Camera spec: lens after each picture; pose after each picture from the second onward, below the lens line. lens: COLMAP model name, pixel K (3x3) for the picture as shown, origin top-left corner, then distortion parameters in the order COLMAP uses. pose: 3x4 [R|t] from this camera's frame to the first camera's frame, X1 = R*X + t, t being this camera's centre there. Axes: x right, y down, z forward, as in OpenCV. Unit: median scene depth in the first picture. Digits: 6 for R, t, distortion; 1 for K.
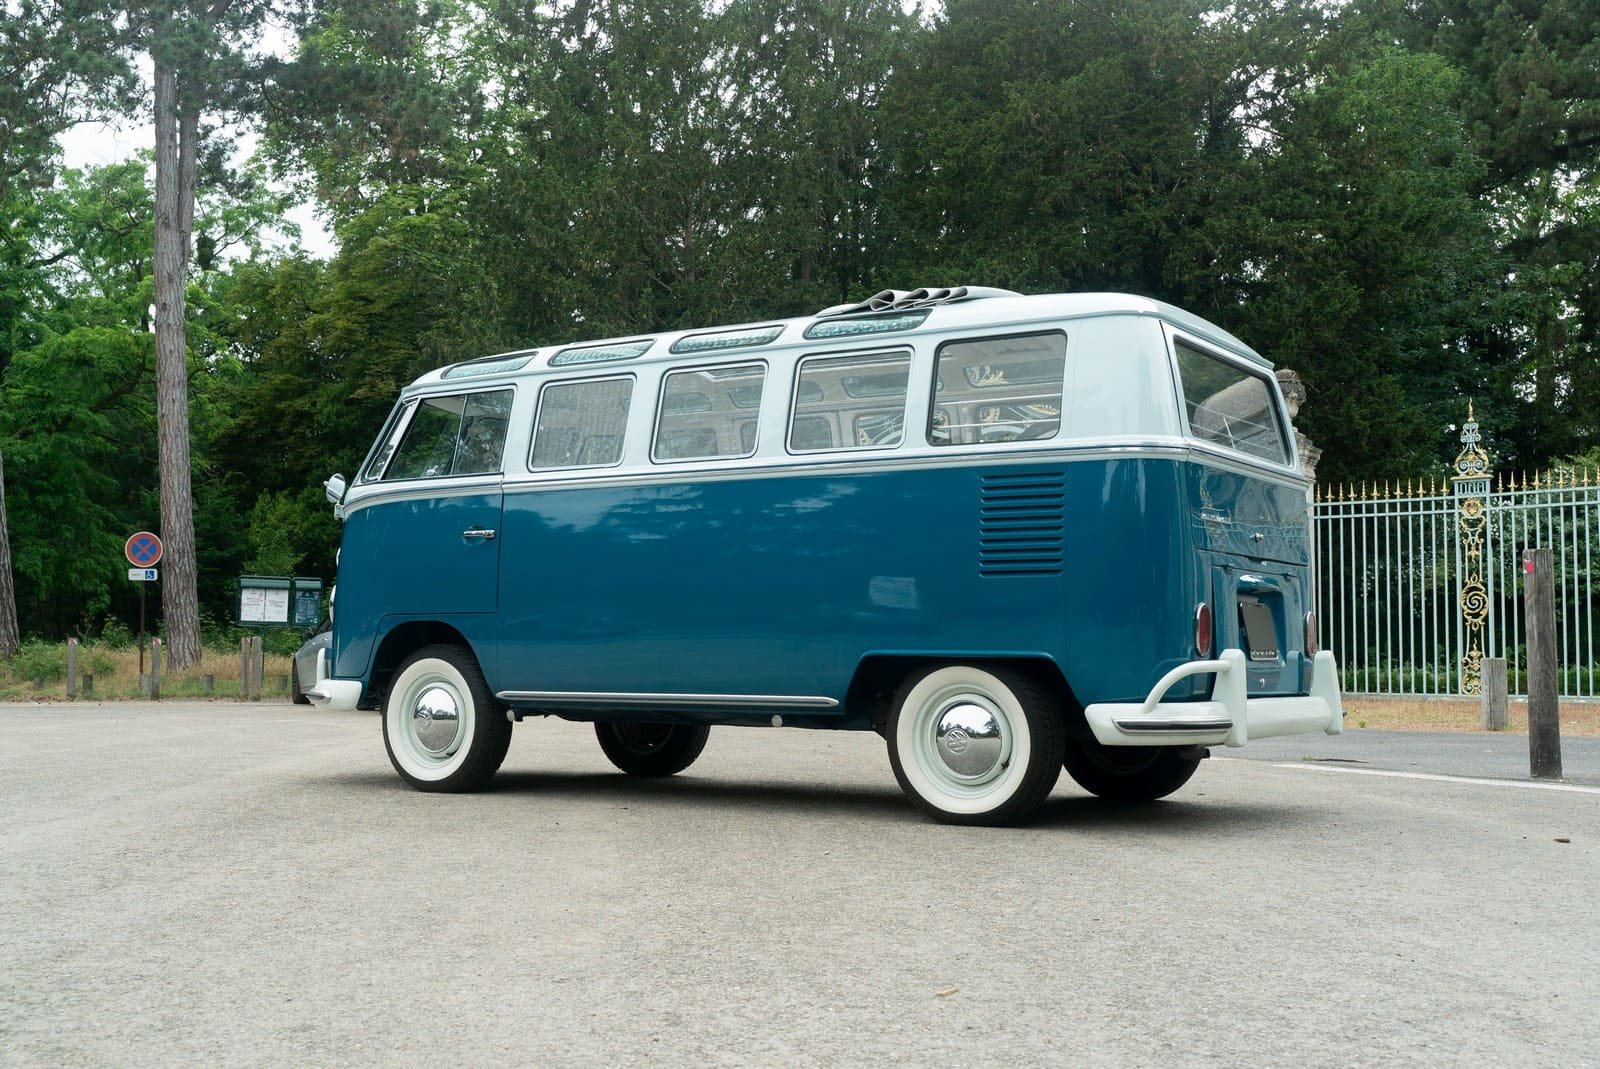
lens RADIAL K [[1820.2, 0, 800.0], [0, 1820.2, 534.5], [0, 0, 1]] dist [0.009597, 0.013062]
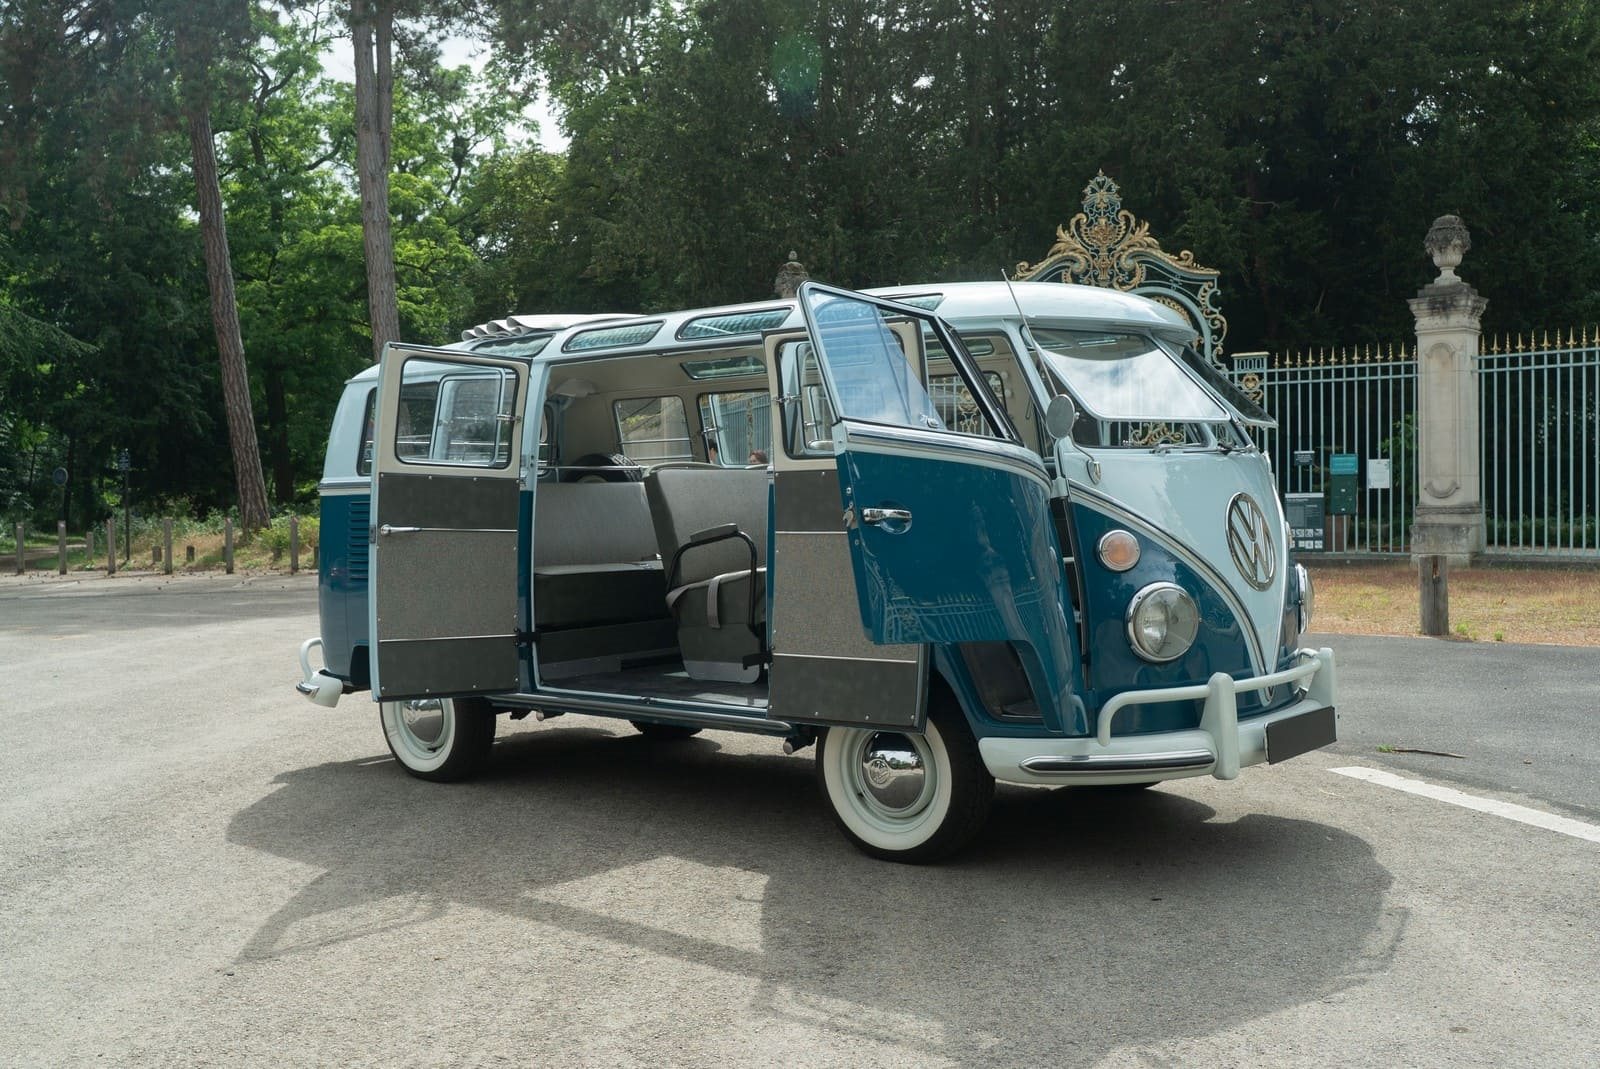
lens RADIAL K [[1574.4, 0, 800.0], [0, 1574.4, 534.5], [0, 0, 1]] dist [0.007378, 0.006687]
pose [[0.988261, -0.018417, -0.151660, 0.046055], [0.033473, 0.994689, 0.097329, -0.013904], [0.149062, -0.101263, 0.983629, 0.105767]]
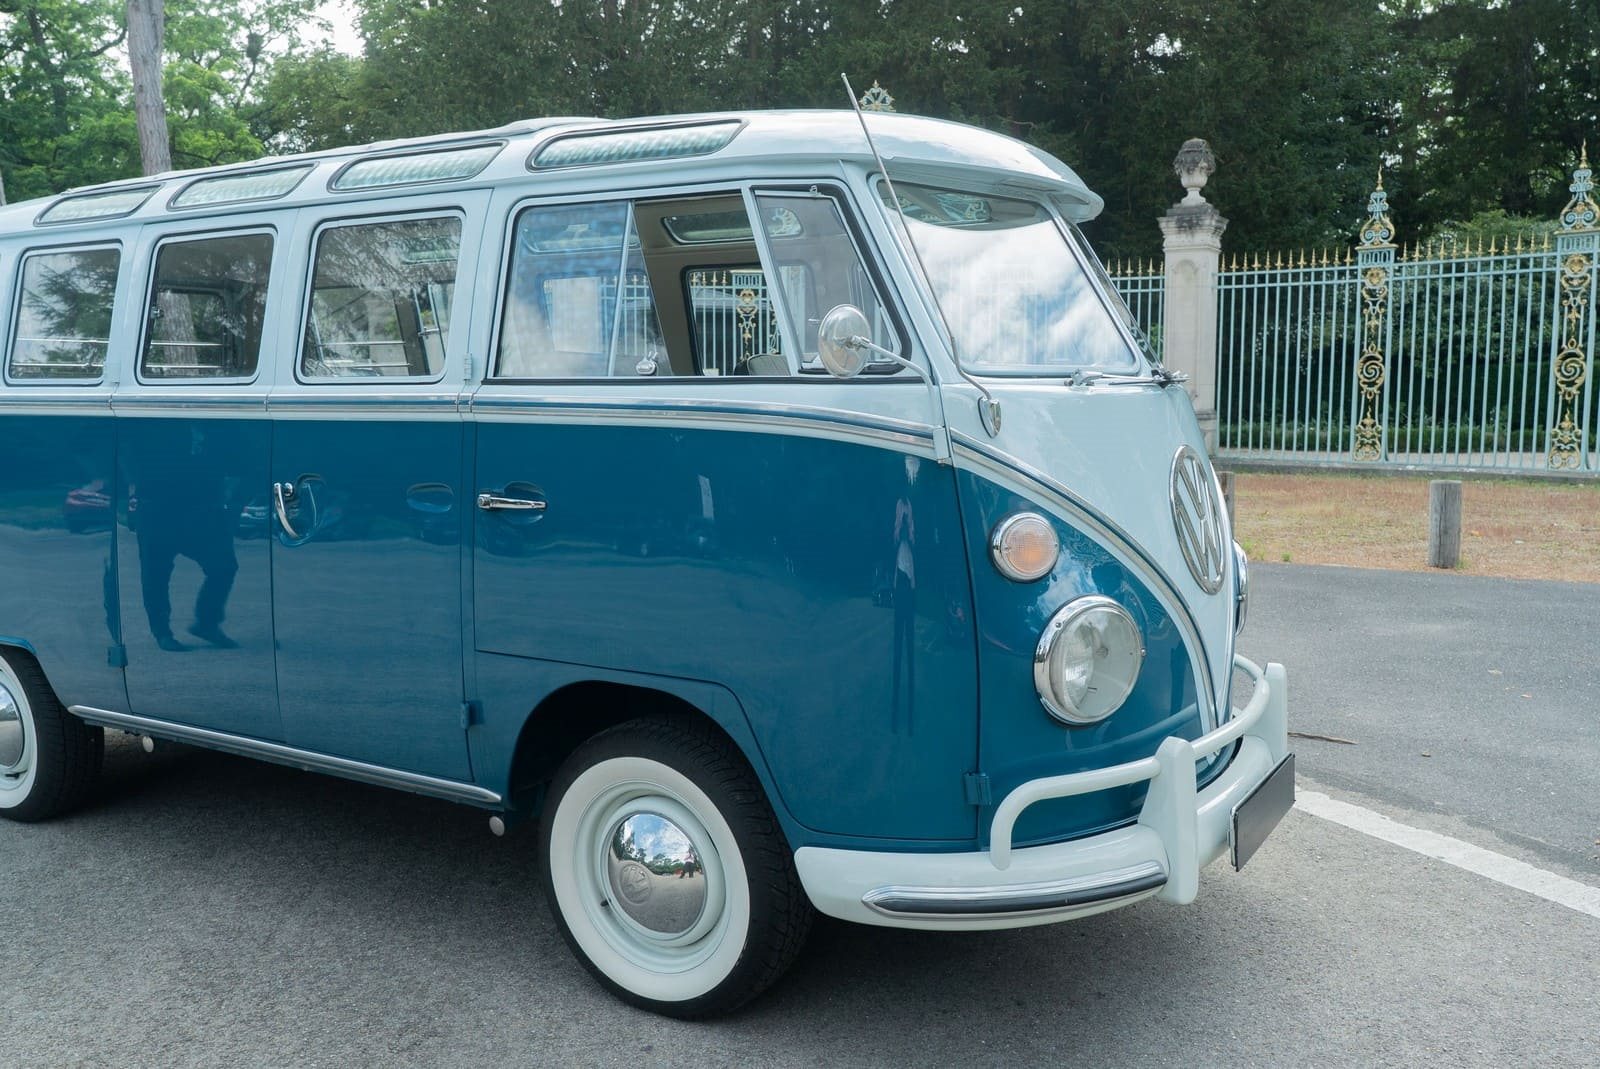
lens RADIAL K [[1368.9, 0, 800.0], [0, 1368.9, 534.5], [0, 0, 1]] dist [0.000306, 0.005834]
pose [[0.999969, -0.007022, -0.003561, 0.040364], [0.007553, 0.983317, 0.181745, -0.012096], [0.002226, -0.181766, 0.983339, 0.179761]]
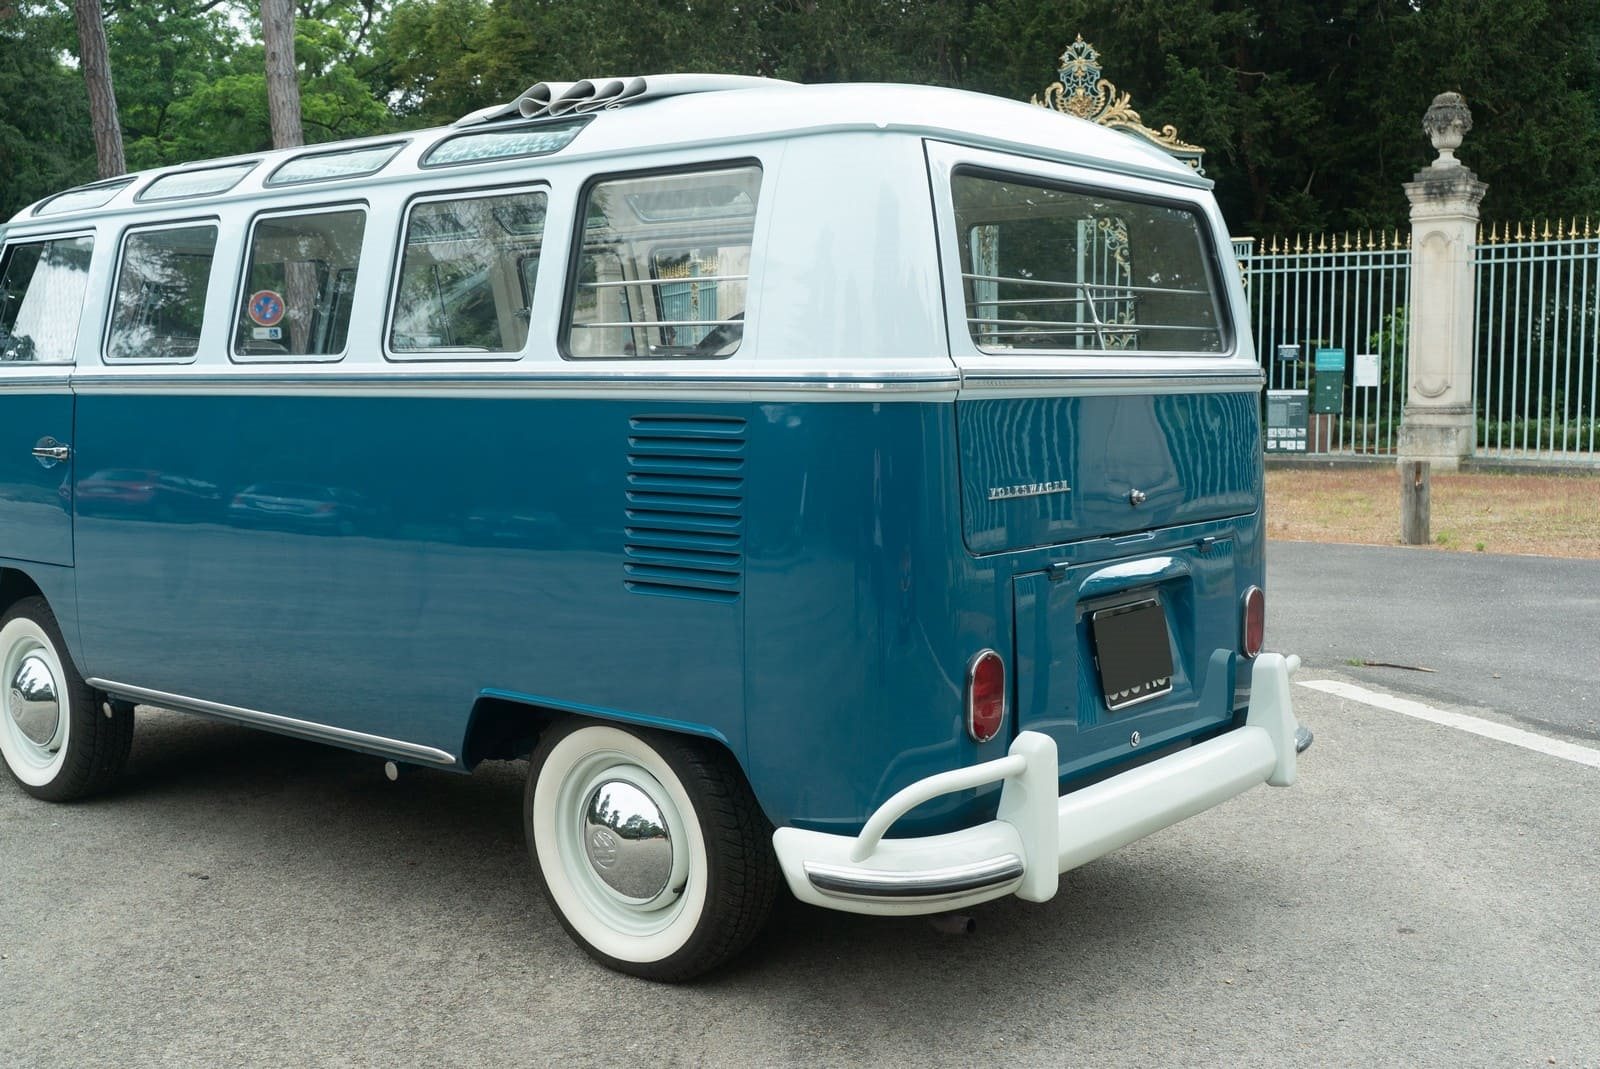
lens RADIAL K [[1719.5, 0, 800.0], [0, 1719.5, 534.5], [0, 0, 1]] dist [0.001793, 0.013008]
pose [[0.992923, 0.000609, -0.118757, 0.045082], [0.018745, 0.986648, 0.161783, -0.017026], [0.117270, -0.162864, 0.979655, 0.093641]]
